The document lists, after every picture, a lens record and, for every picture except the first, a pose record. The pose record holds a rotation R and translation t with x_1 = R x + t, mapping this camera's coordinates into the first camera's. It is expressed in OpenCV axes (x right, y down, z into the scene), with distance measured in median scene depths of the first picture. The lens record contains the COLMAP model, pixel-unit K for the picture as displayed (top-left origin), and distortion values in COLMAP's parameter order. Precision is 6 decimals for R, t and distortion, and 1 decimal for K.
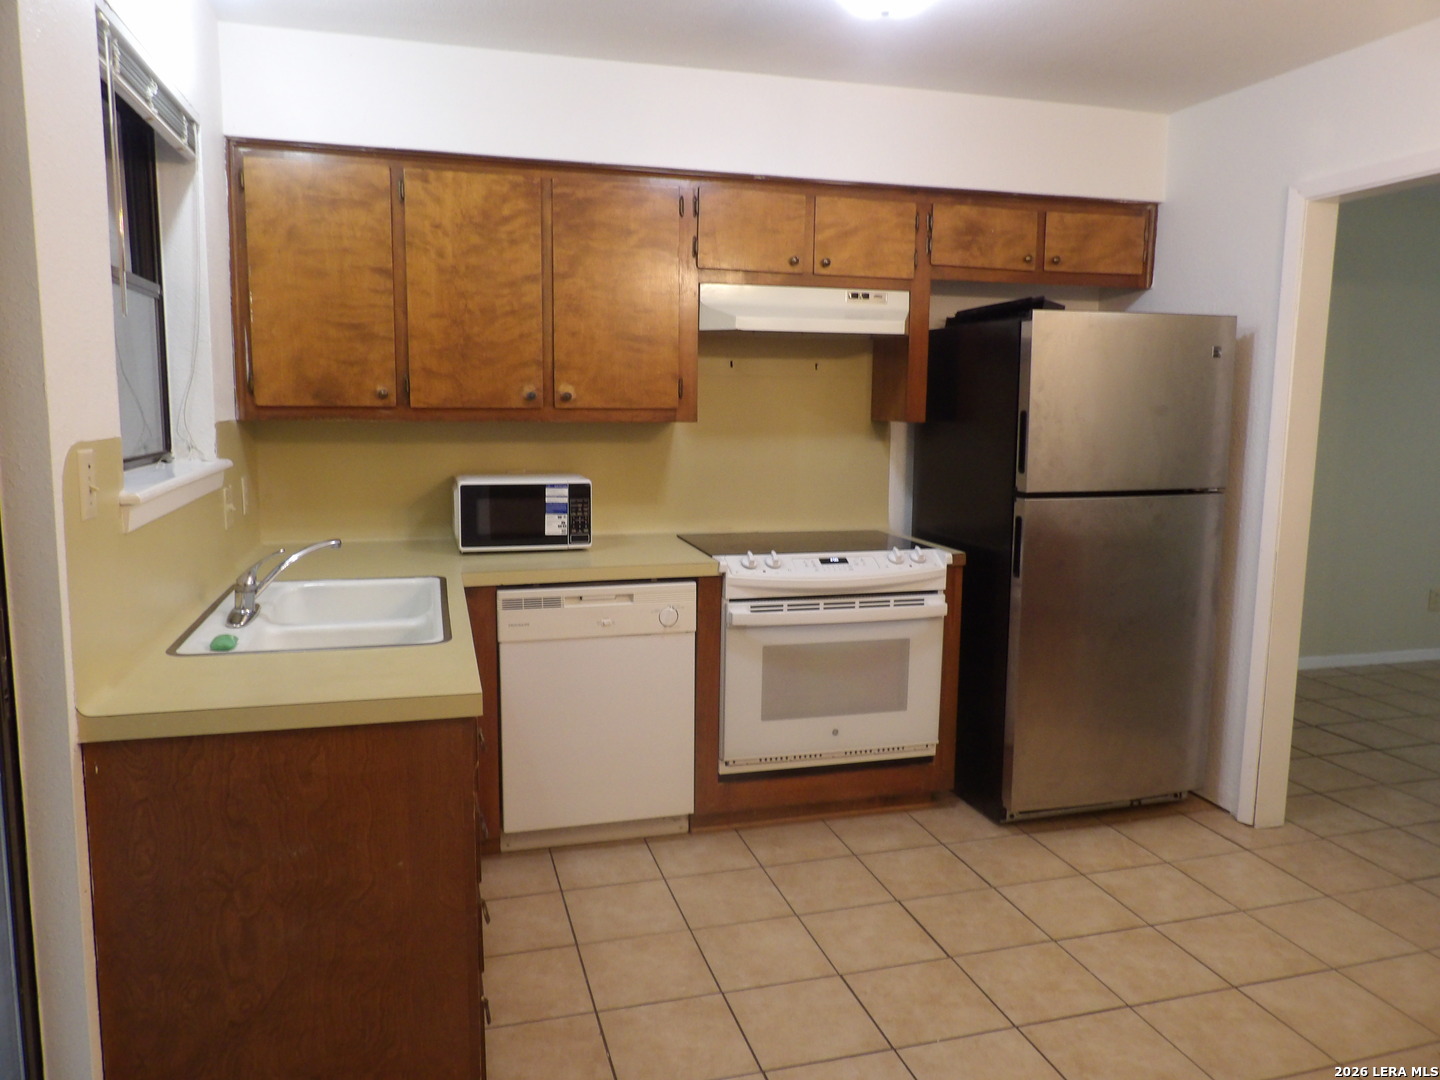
lens RADIAL K [[1032.2, 0, 721.7], [0, 1032.2, 531.5], [0, 0, 1]] dist [-0.037198, 0.050548]
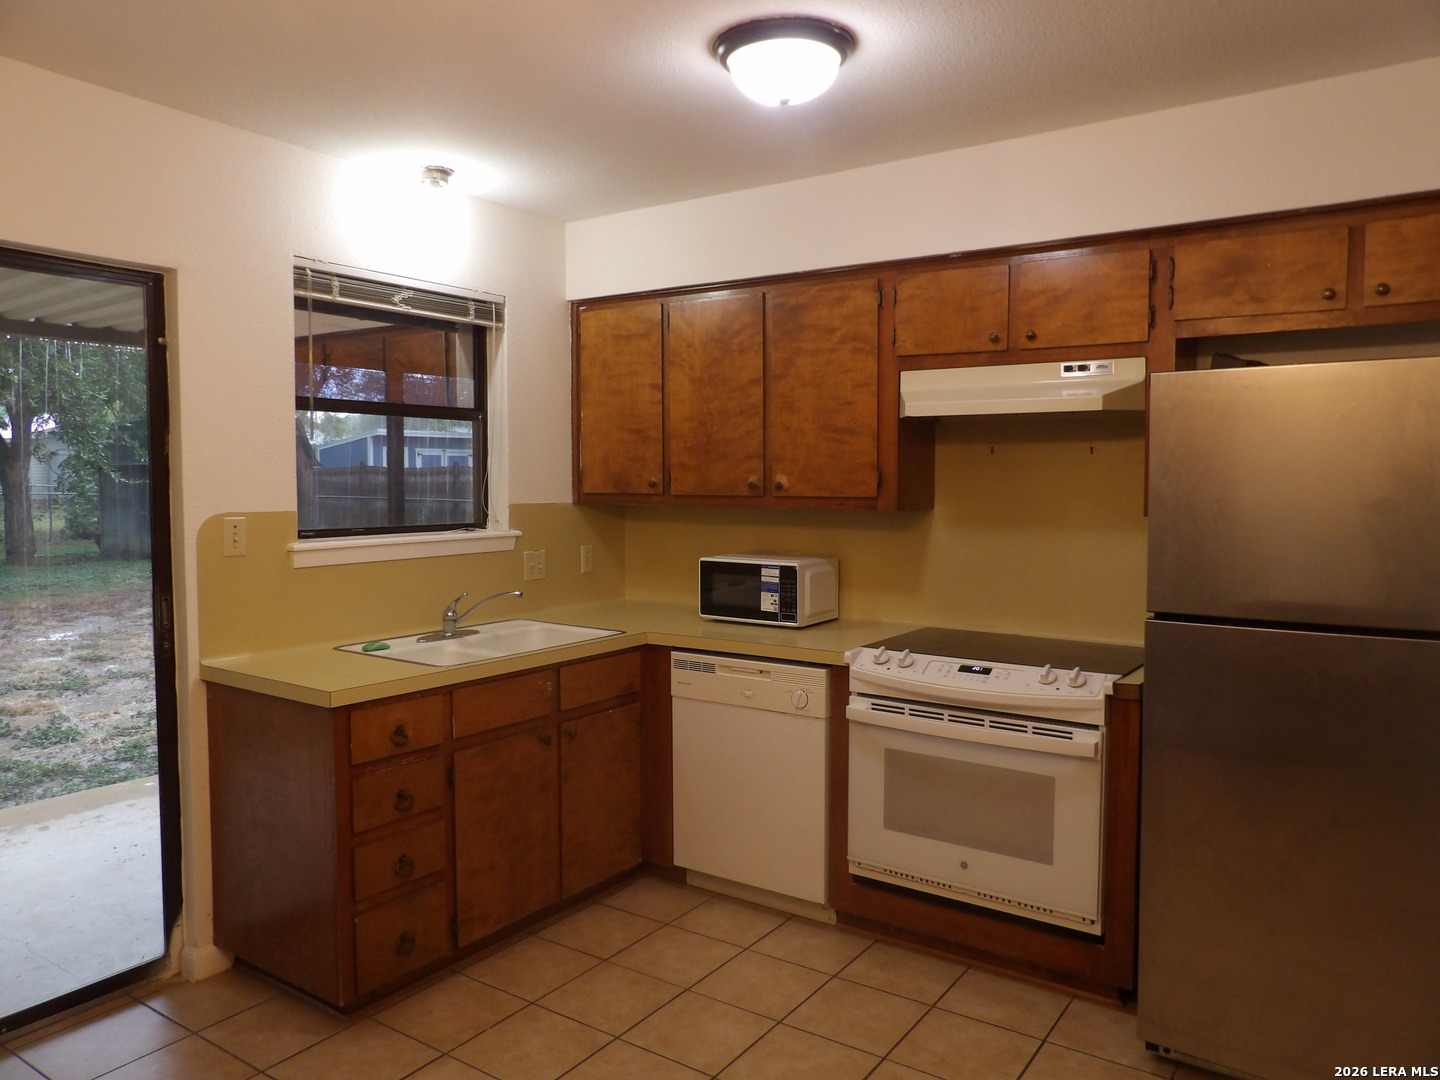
lens RADIAL K [[1029.6, 0, 721.9], [0, 1029.6, 533.8], [0, 0, 1]] dist [-0.040670, 0.048133]
pose [[0.636483, 0.035268, -0.770484, 0.649831], [-0.096235, 0.994779, -0.033964, -0.037120], [0.765263, 0.095765, 0.636554, 0.262914]]
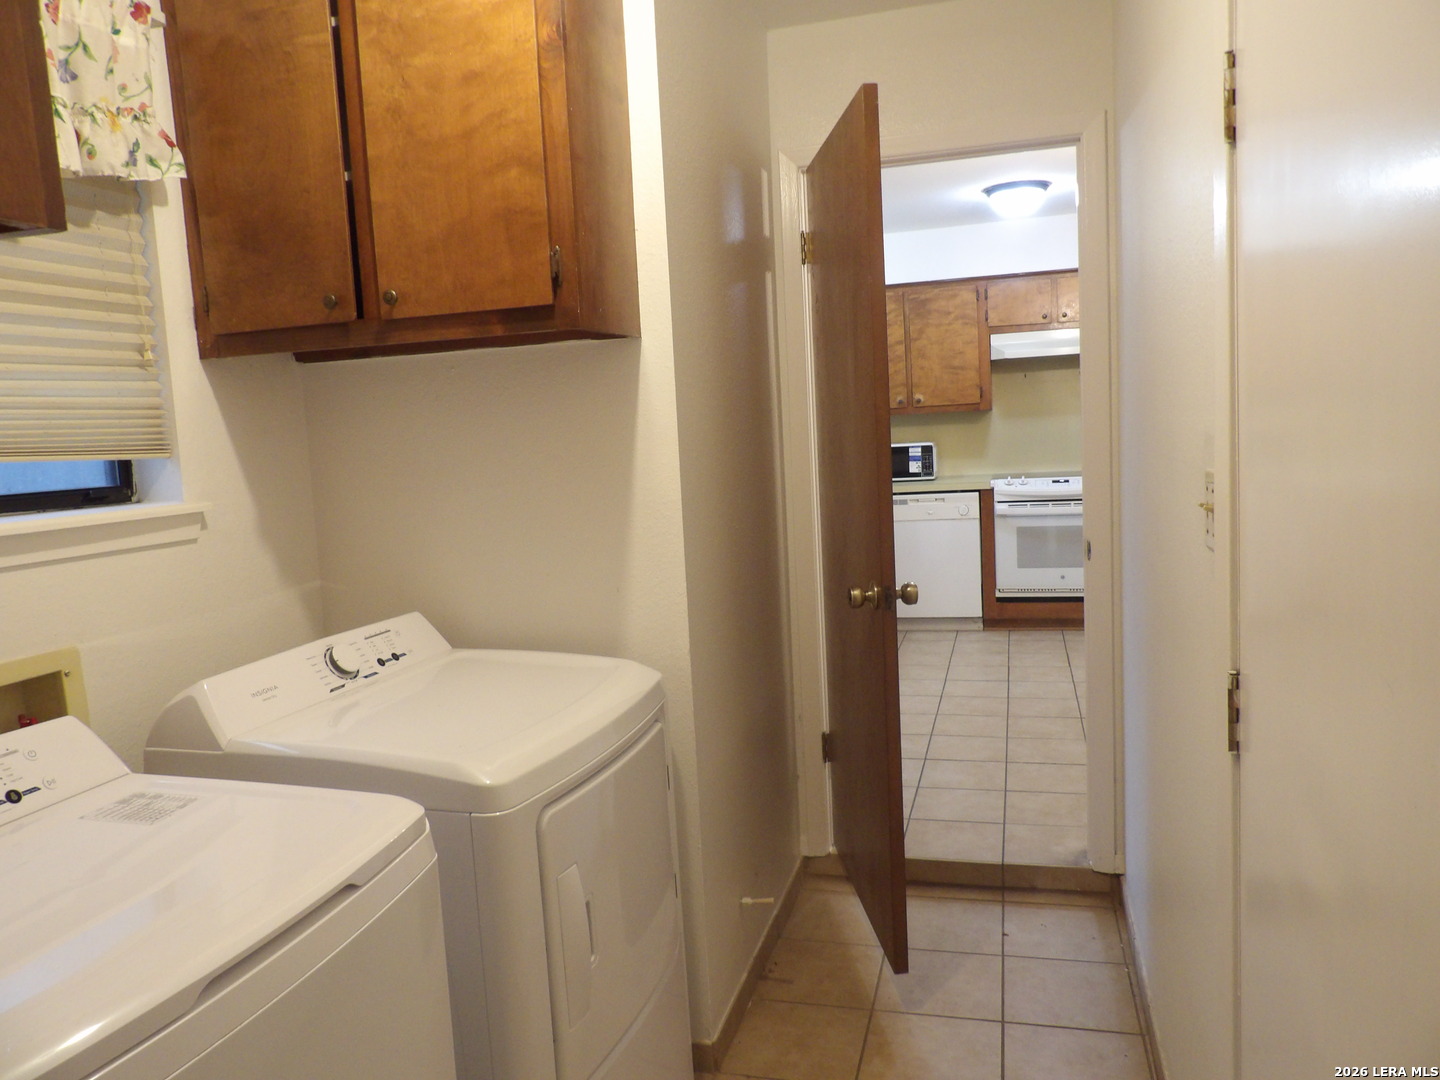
lens RADIAL K [[1032.2, 0, 721.7], [0, 1032.2, 531.5], [0, 0, 1]] dist [-0.037198, 0.050548]
pose [[0.847450, -0.003049, -0.530867, 0.564718], [-0.003492, 0.999930, -0.011317, 0.139349], [0.530864, 0.011444, 0.847380, -0.842288]]
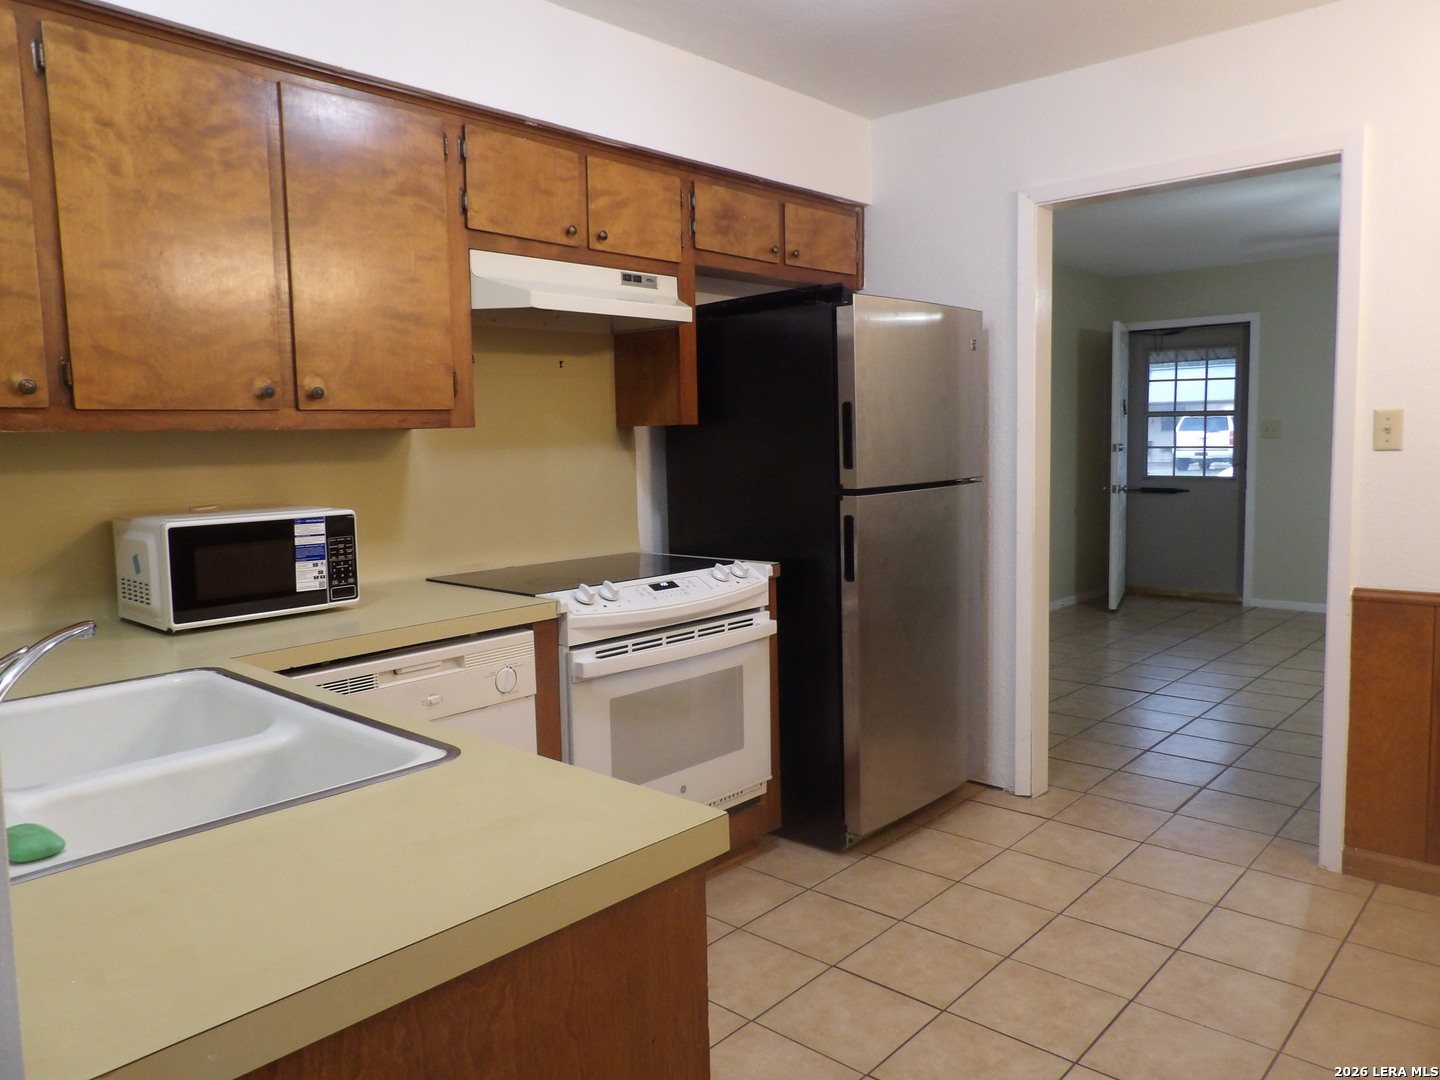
lens RADIAL K [[1032.2, 0, 721.7], [0, 1032.2, 531.5], [0, 0, 1]] dist [-0.037198, 0.050548]
pose [[0.847889, -0.077759, 0.524440, -0.289813], [0.099973, 0.994890, -0.014120, 0.001131], [-0.520662, 0.064402, 0.851330, 0.260610]]
